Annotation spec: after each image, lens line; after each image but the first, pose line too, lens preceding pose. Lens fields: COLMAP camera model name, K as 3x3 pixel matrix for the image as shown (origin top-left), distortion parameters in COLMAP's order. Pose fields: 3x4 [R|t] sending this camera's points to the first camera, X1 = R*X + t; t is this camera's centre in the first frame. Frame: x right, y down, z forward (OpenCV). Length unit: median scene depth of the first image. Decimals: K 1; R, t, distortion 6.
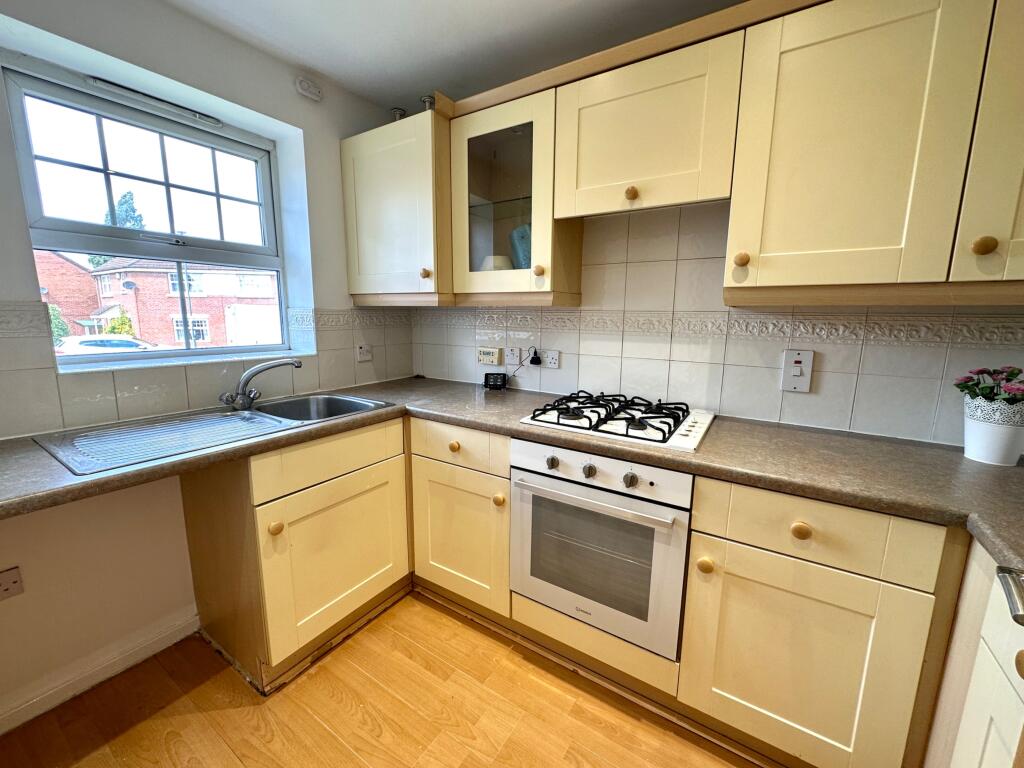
lens RADIAL K [[413.9, 0, 516.1], [0, 413.9, 383.7], [0, 0, 1]] dist [0.000234, -0.000211]
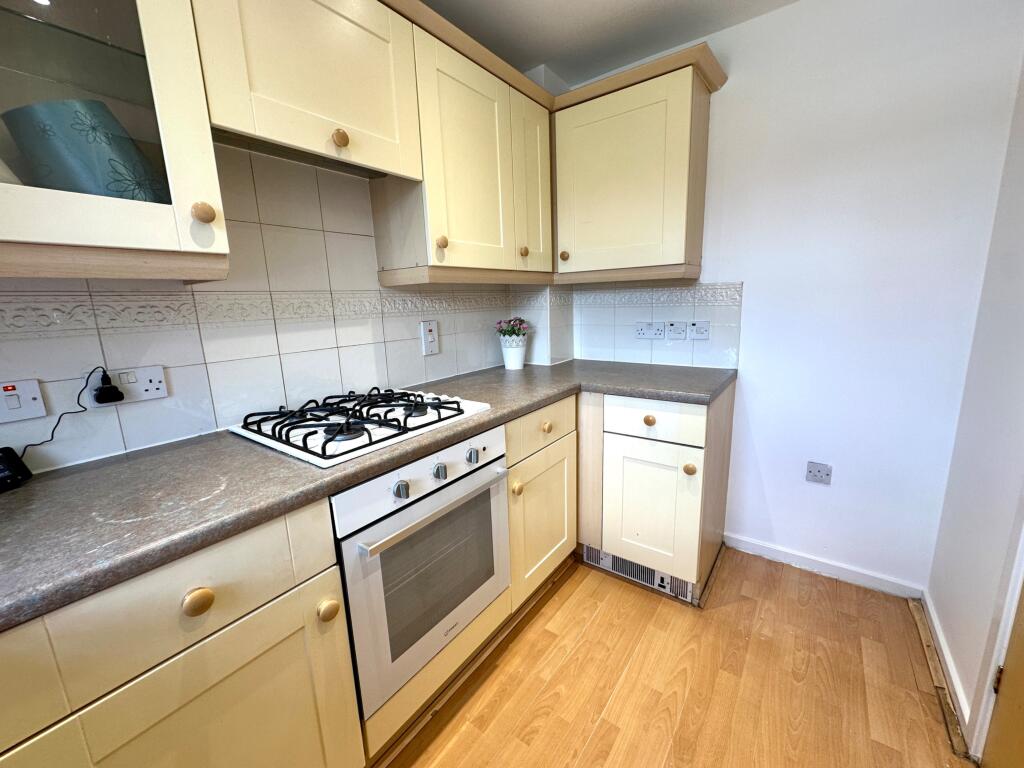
lens RADIAL K [[413.9, 0, 510.3], [0, 413.9, 383.8], [0, 0, 1]] dist [0.000234, -0.000211]
pose [[0.064246, -0.211924, 0.975172, -0.561980], [0.203065, 0.959522, 0.195144, -0.093914], [-0.977055, 0.185487, 0.104680, 0.669820]]
